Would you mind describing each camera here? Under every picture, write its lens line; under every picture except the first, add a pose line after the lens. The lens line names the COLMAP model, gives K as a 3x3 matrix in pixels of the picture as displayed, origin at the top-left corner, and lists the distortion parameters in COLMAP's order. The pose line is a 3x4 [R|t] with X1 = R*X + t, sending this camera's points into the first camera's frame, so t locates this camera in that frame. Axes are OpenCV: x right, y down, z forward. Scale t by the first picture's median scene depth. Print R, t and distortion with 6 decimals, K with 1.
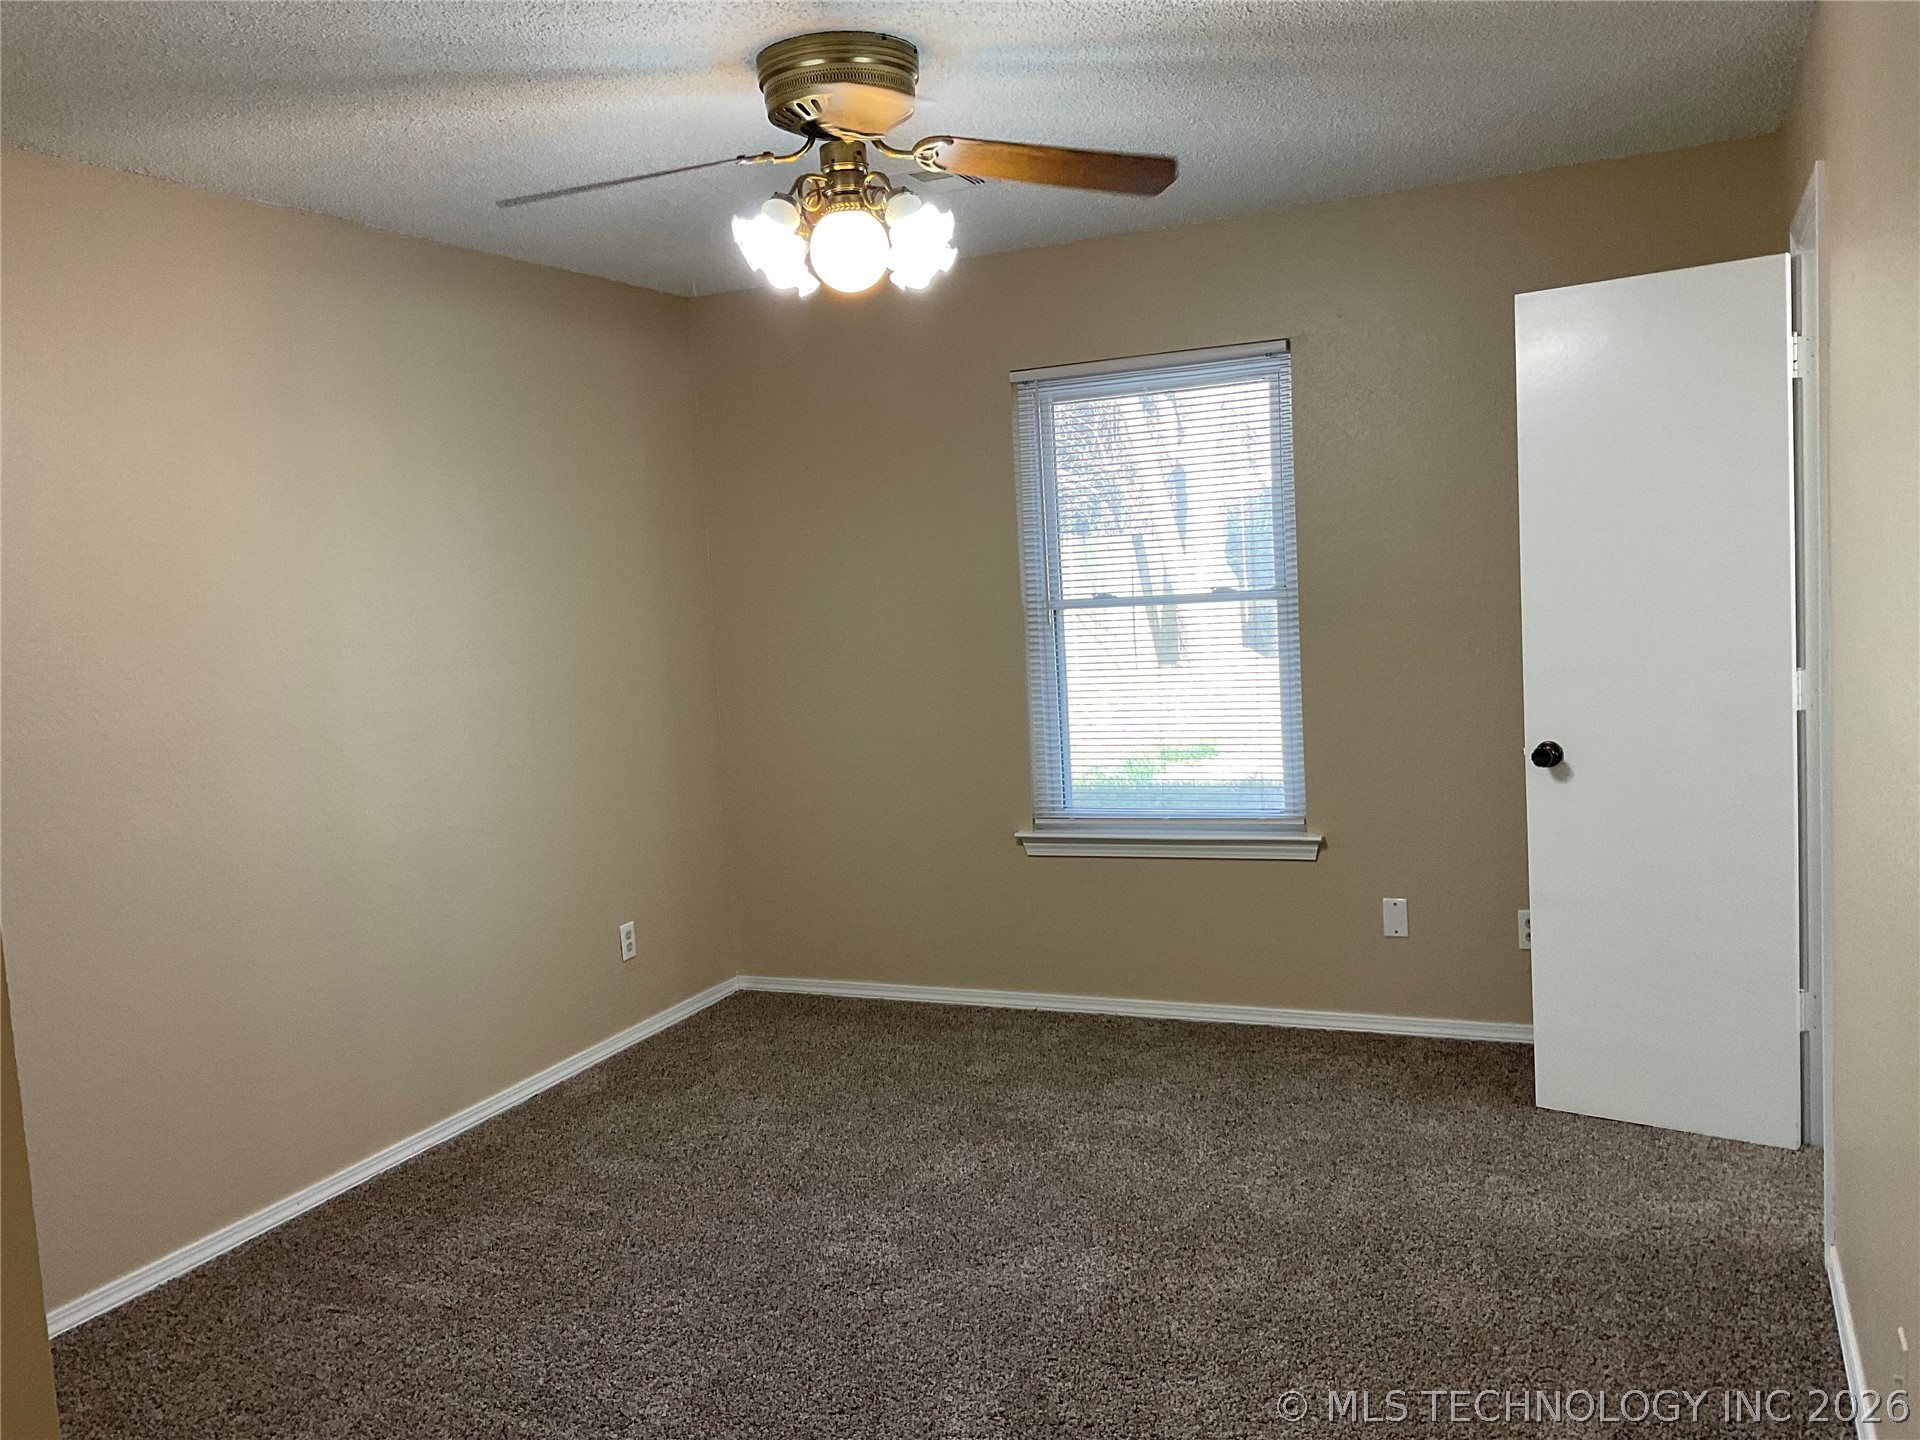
lens RADIAL K [[1607.1, 0, 960.0], [0, 1607.1, 720.0], [0, 0, 1]] dist [0.079754, 0.001763]
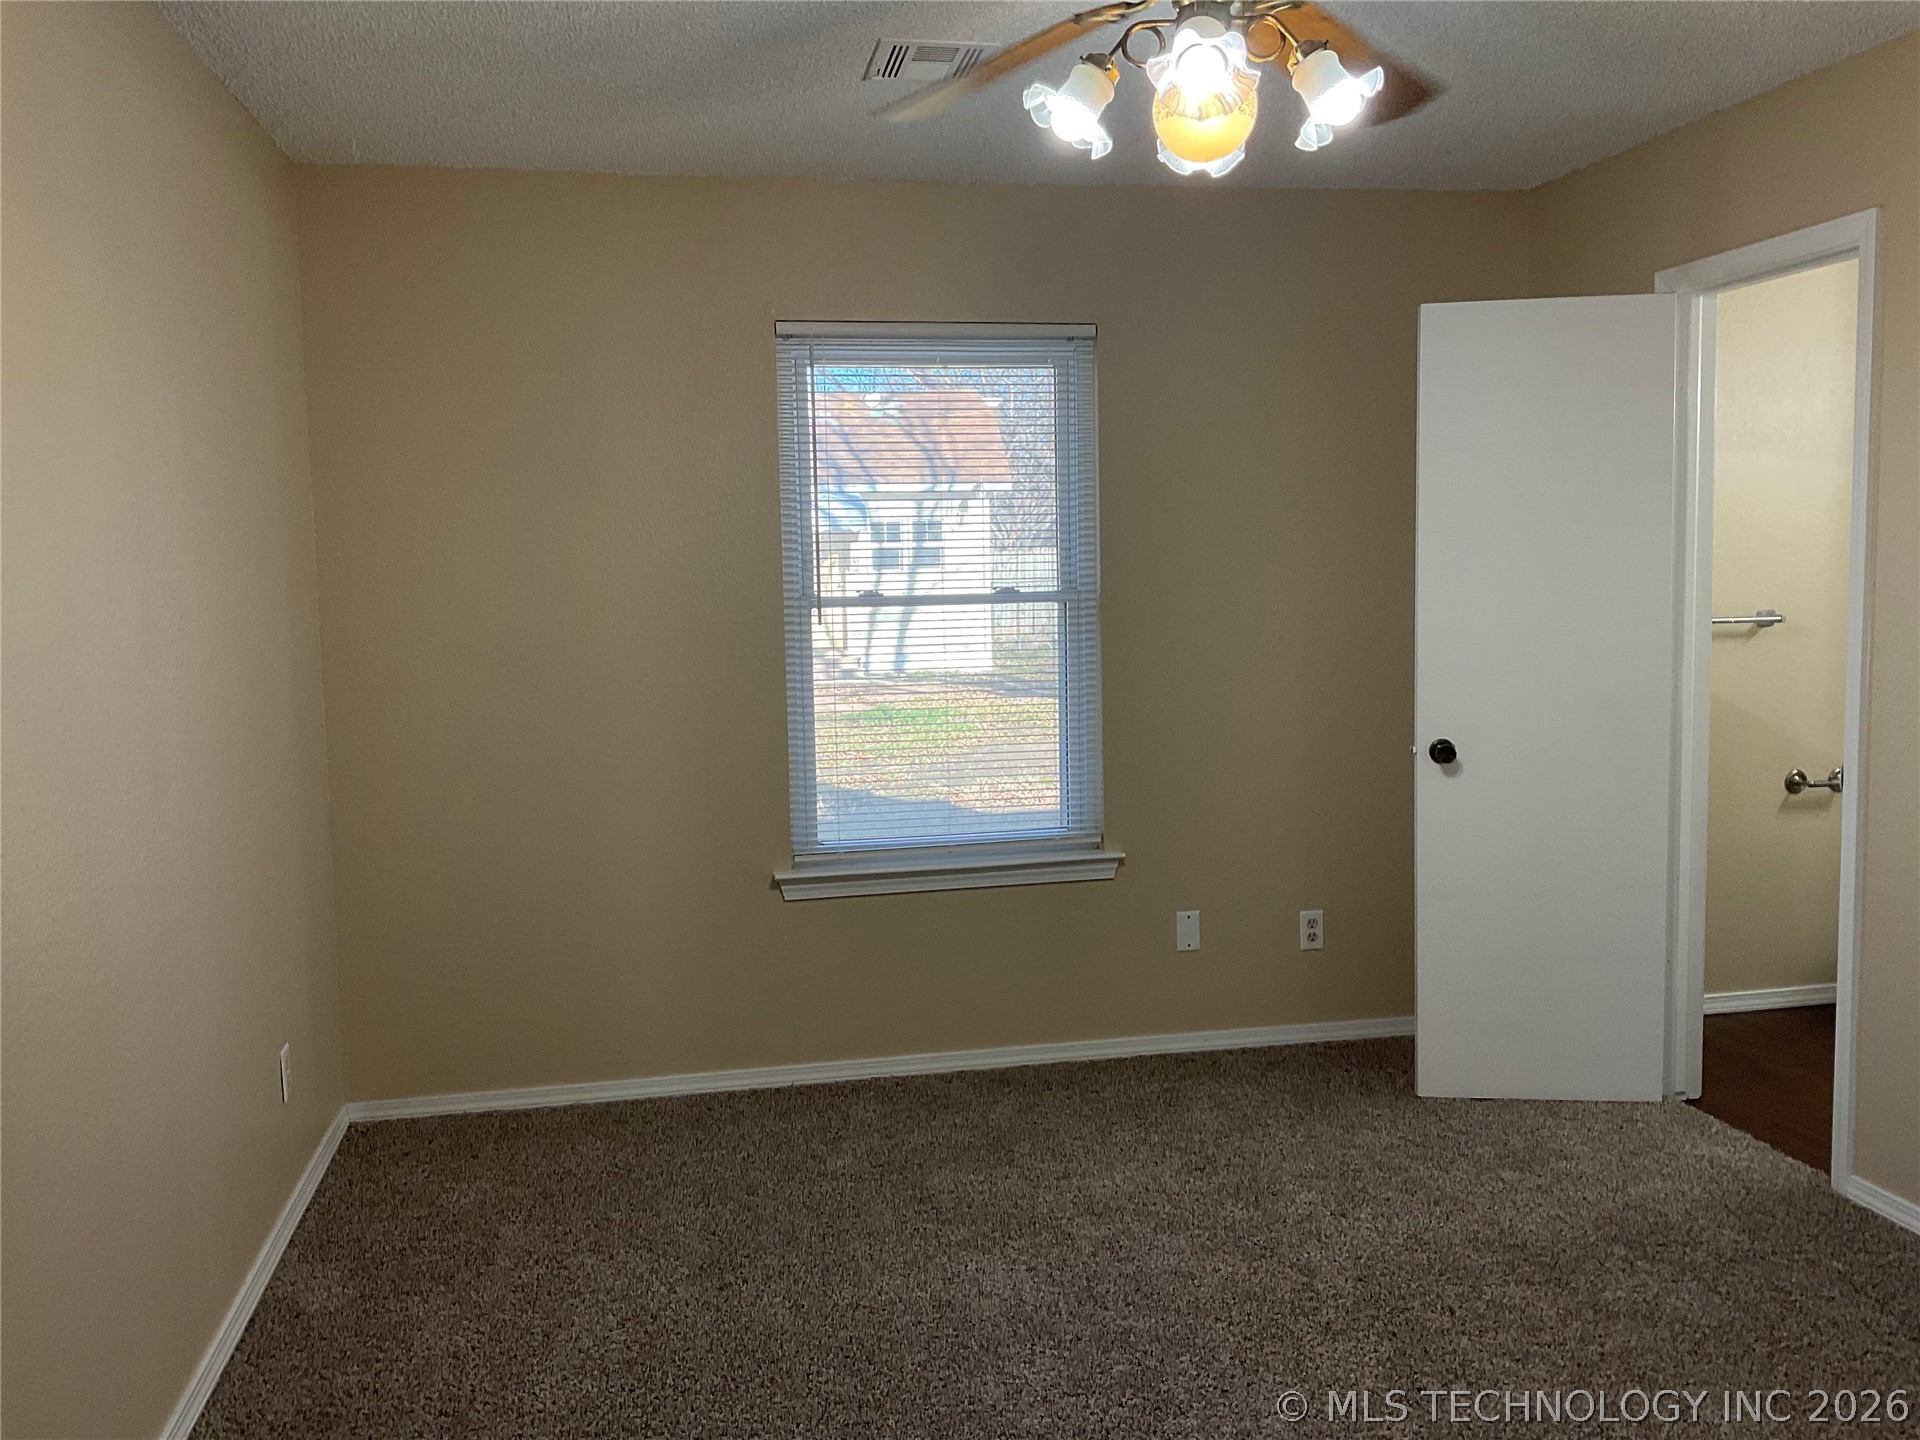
lens RADIAL K [[1612.6, 0, 960.0], [0, 1612.6, 720.0], [0, 0, 1]] dist [0.029460, -0.005006]
pose [[0.807477, -0.014149, 0.589730, -0.399575], [0.030421, 0.999381, -0.017677, 0.008206], [-0.589114, 0.032214, 0.807407, 0.283754]]
